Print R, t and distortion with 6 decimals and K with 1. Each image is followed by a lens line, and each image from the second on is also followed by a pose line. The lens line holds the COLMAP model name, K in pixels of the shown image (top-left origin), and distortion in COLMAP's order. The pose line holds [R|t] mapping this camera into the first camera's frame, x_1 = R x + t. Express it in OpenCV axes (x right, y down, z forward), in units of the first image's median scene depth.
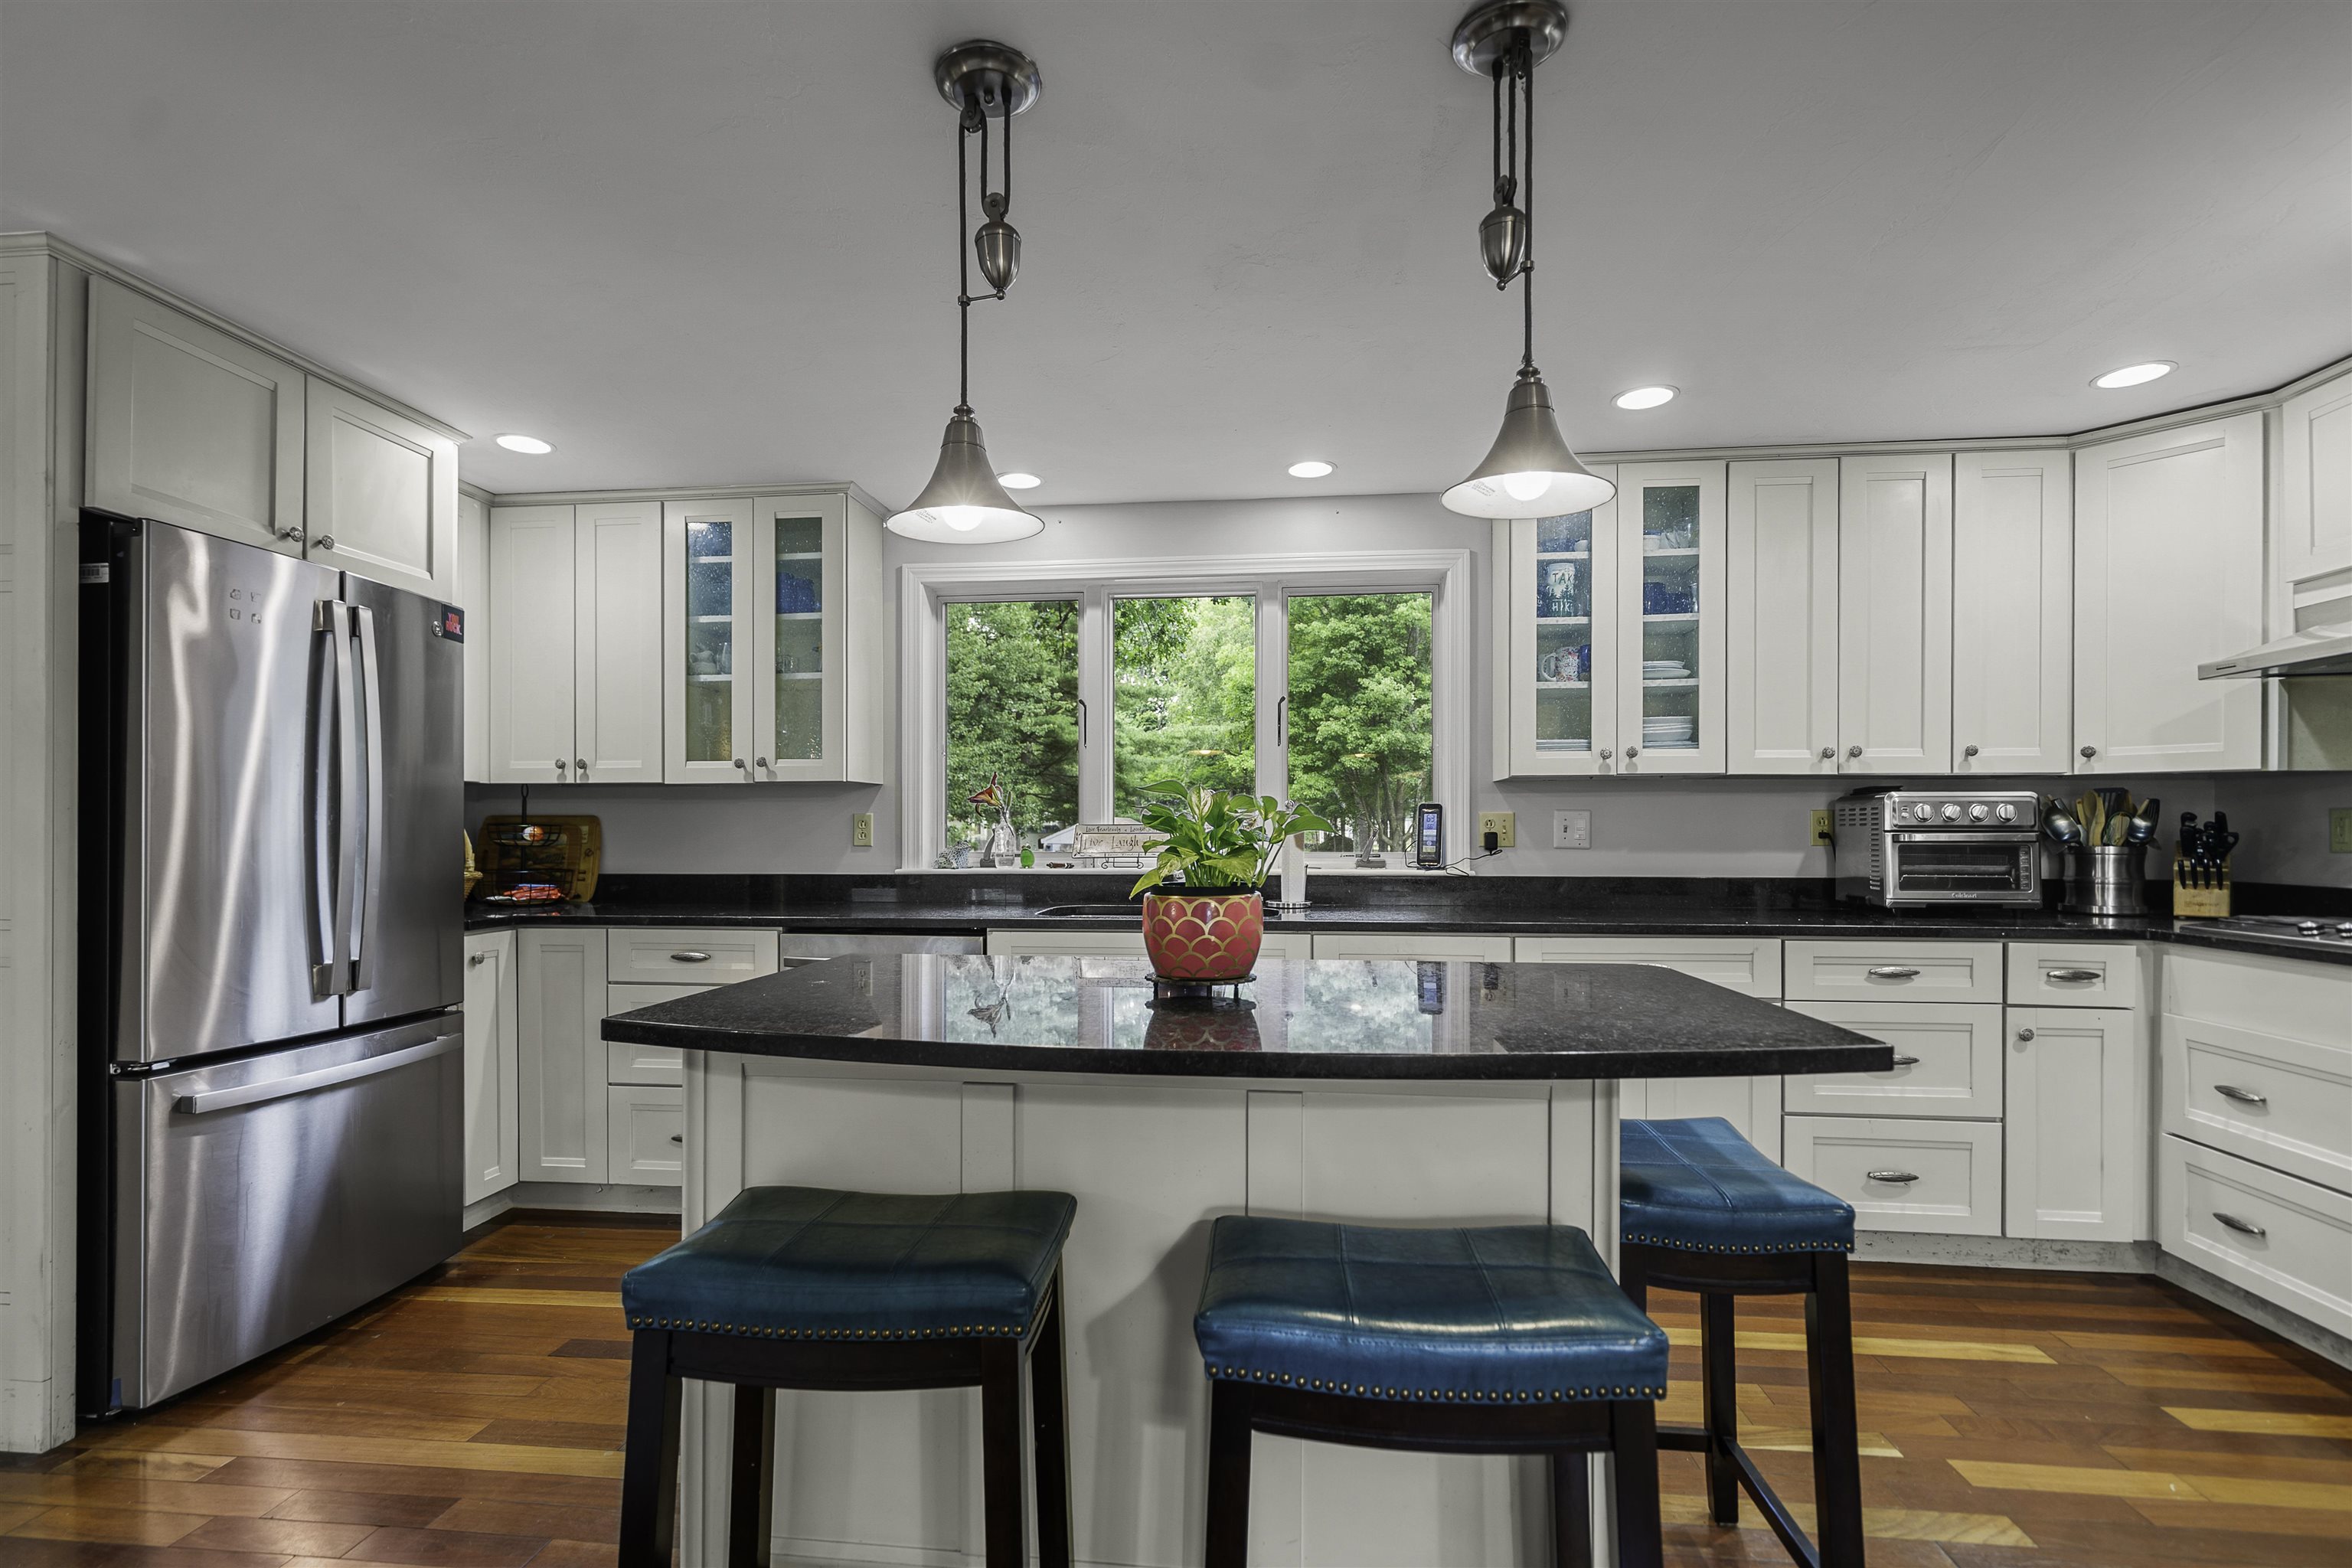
lens RADIAL K [[1090.5, 0, 1126.8], [0, 1090.5, 830.5], [0, 0, 1]] dist [-0.002430, -0.000055]
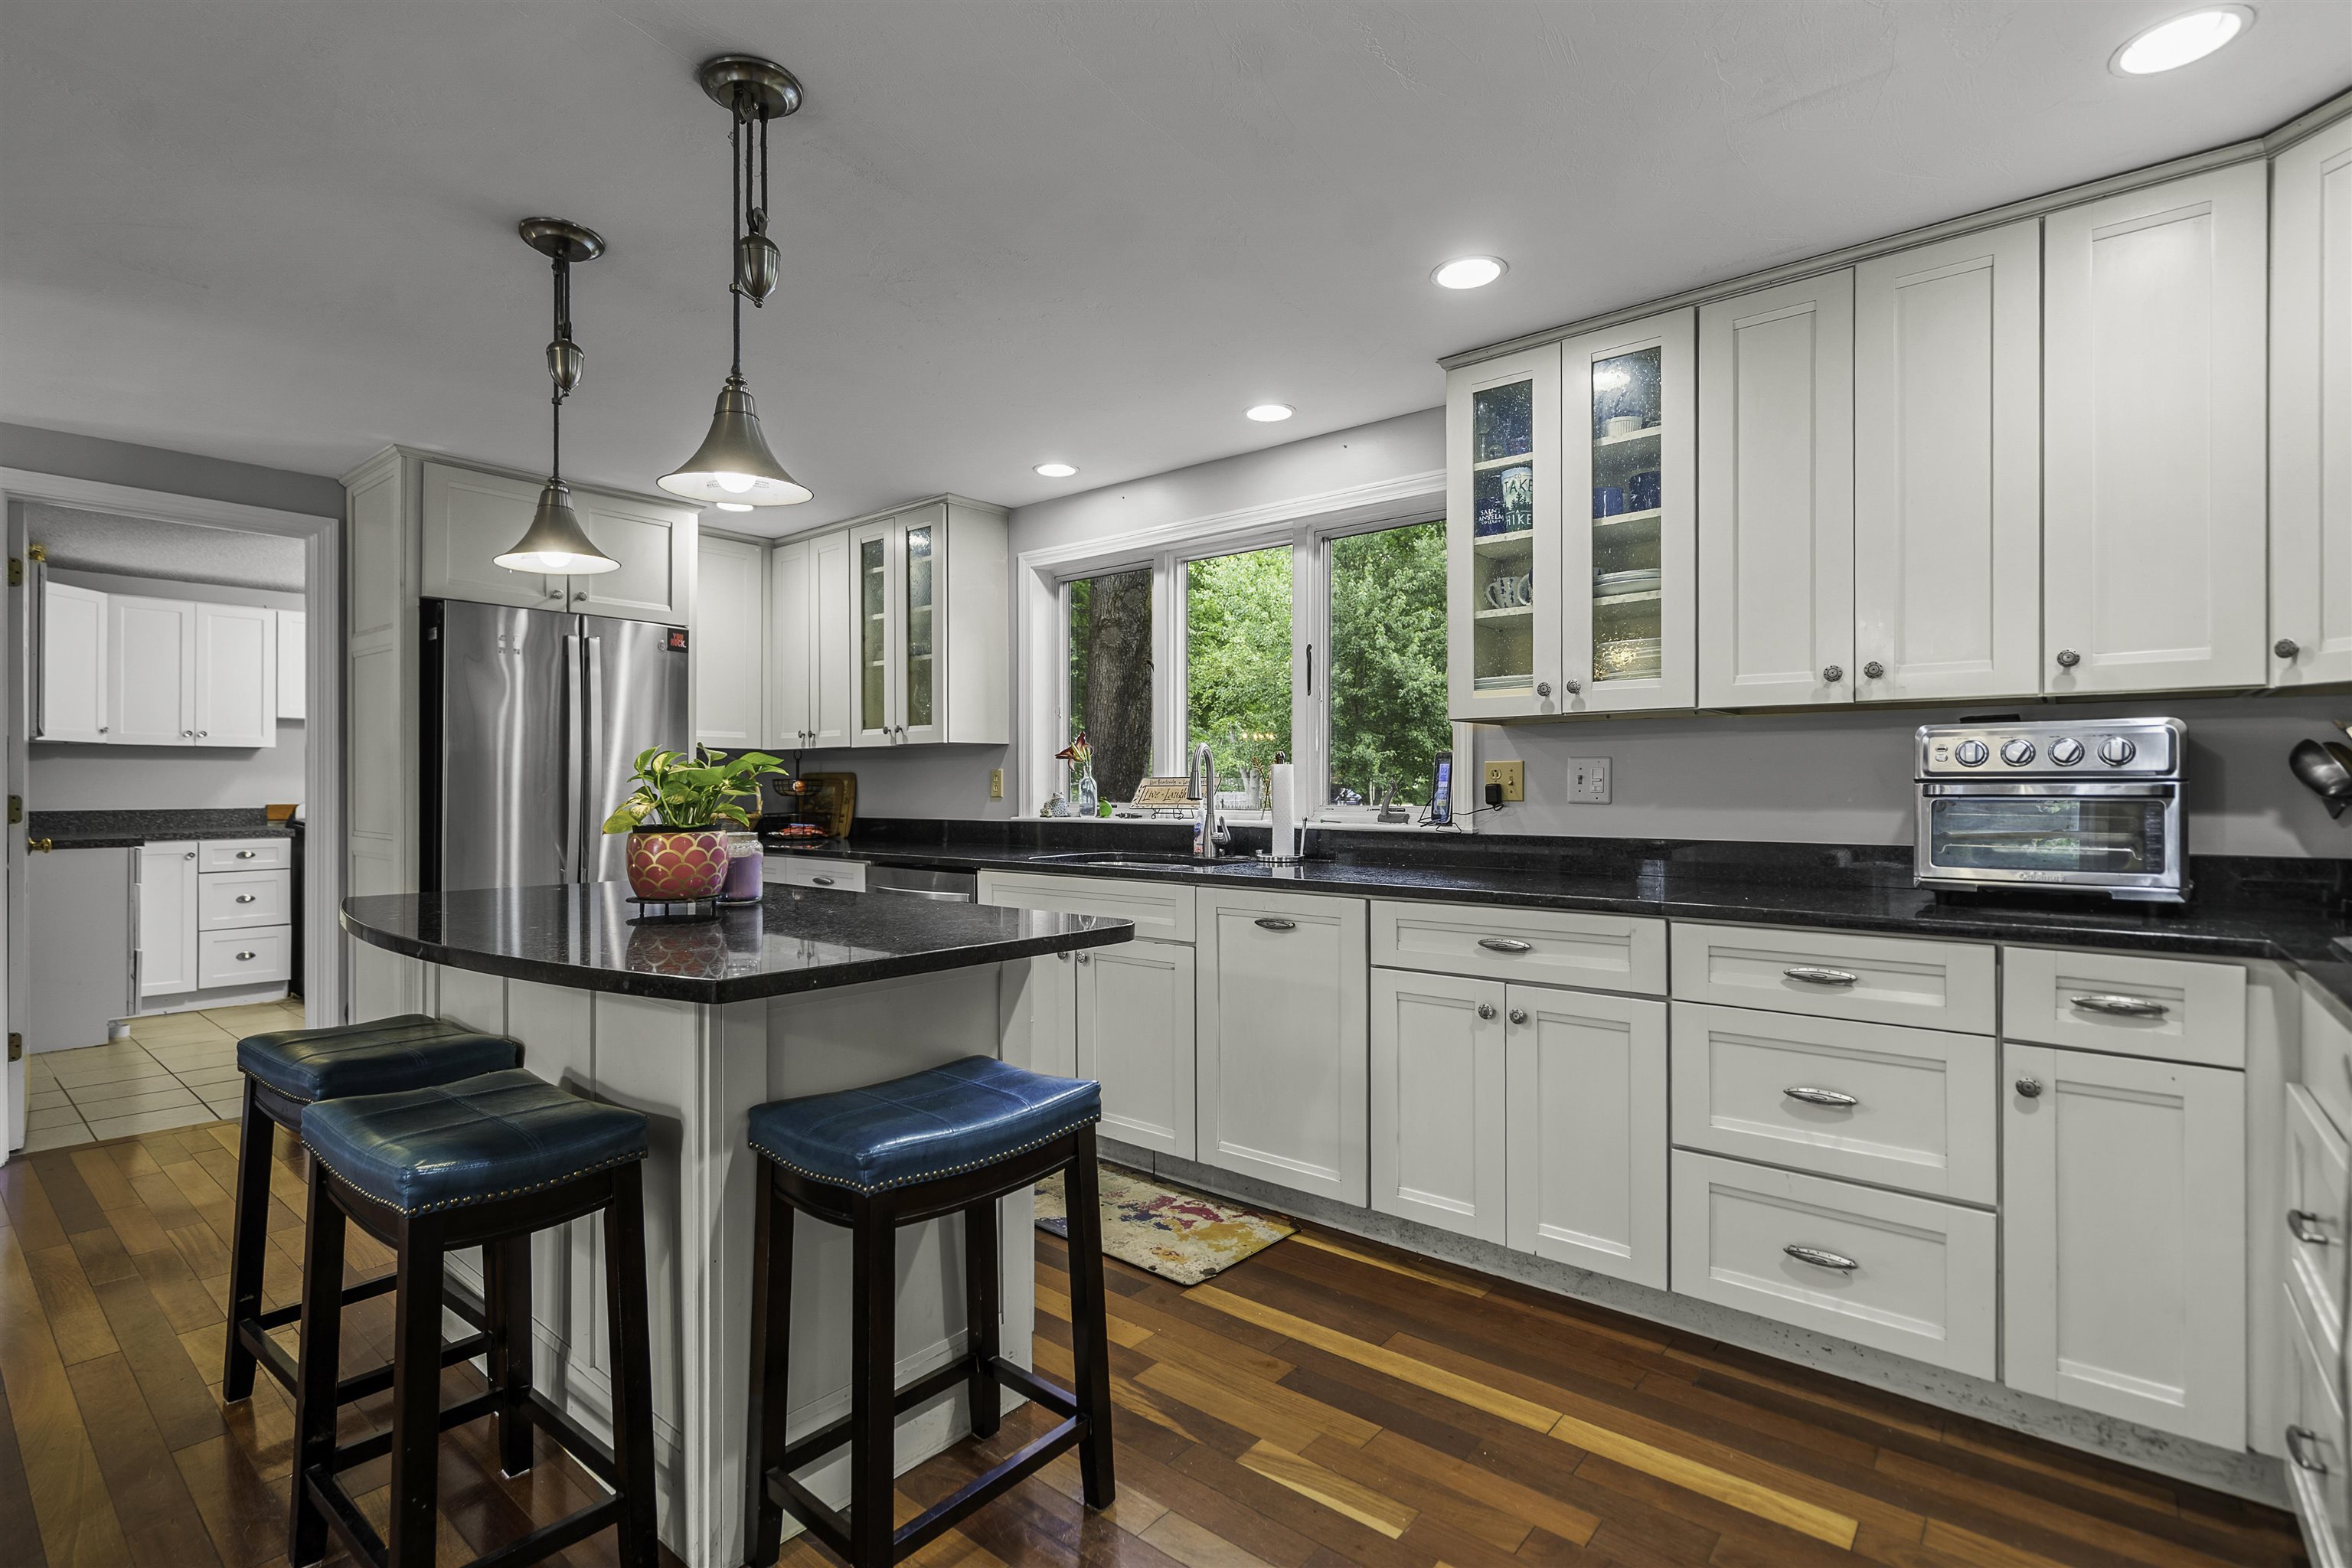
lens RADIAL K [[1090.5, 0, 1155.8], [0, 1090.5, 784.8], [0, 0, 1]] dist [-0.002430, -0.000055]
pose [[0.834238, -0.001915, -0.551402, 0.650747], [0.001769, 0.999998, -0.000796, 0.002970], [0.551402, -0.000311, 0.834240, 0.135087]]
